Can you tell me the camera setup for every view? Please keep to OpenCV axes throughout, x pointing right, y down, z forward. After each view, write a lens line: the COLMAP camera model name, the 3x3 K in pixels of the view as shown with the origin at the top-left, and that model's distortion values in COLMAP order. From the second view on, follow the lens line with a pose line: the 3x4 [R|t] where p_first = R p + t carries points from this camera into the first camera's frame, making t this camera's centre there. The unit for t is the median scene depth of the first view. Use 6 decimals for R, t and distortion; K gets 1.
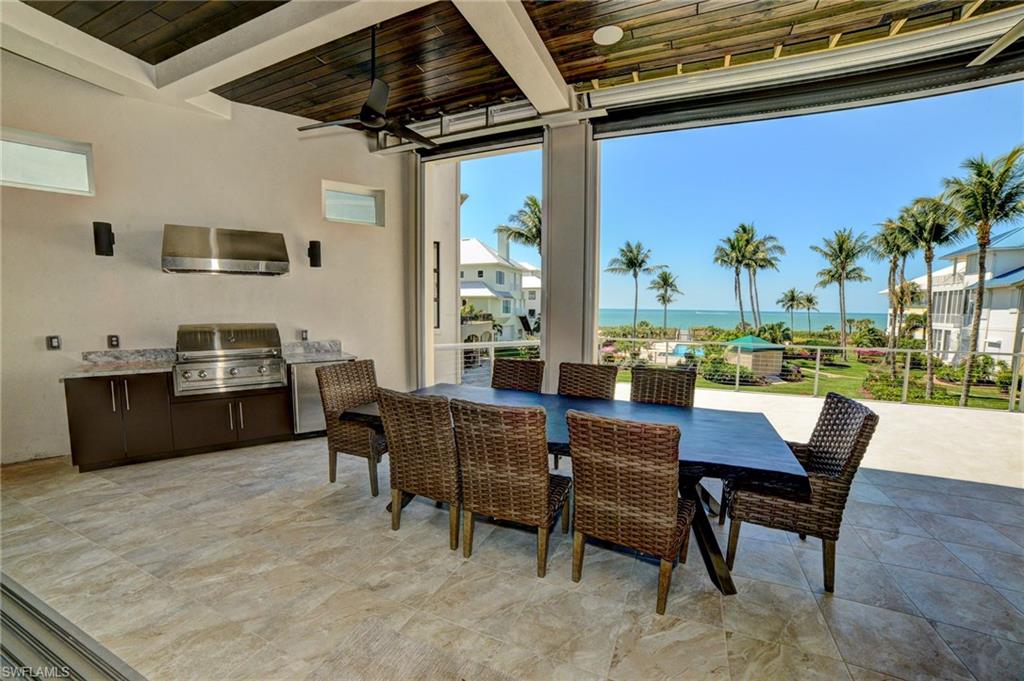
lens RADIAL K [[414.0, 0, 511.0], [0, 414.0, 336.4], [0, 0, 1]] dist [-0.000537, 0.000092]
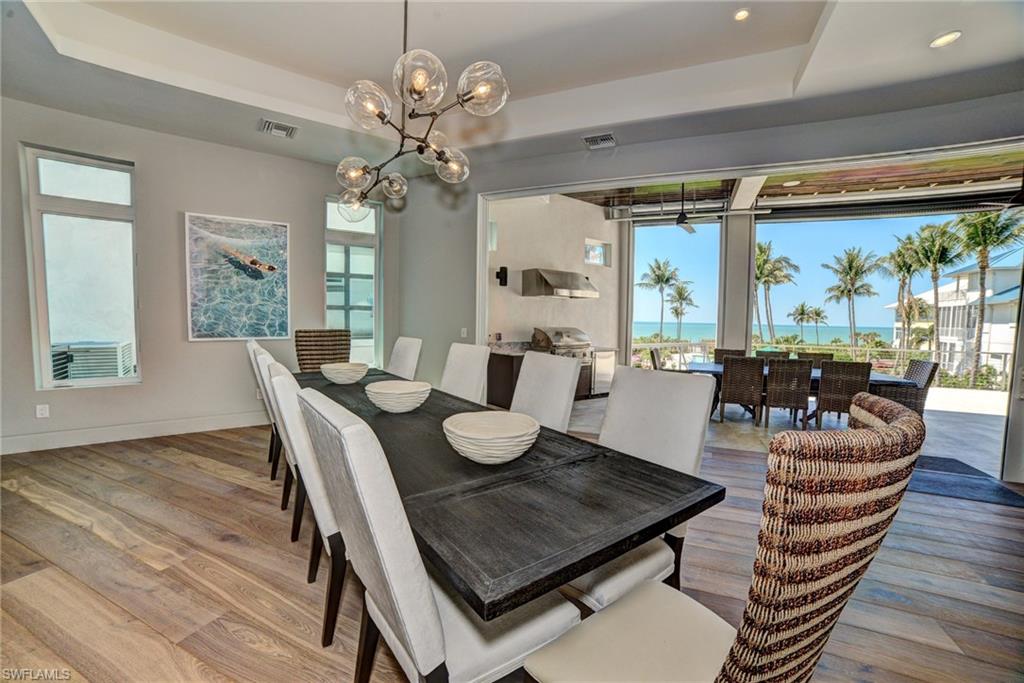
lens RADIAL K [[414.0, 0, 511.0], [0, 414.0, 337.4], [0, 0, 1]] dist [-0.000537, 0.000092]
pose [[0.999978, 0.006019, -0.002796, -0.093436], [-0.006092, 0.999618, -0.026963, 0.007441], [0.002632, 0.026980, 0.999633, -0.082483]]
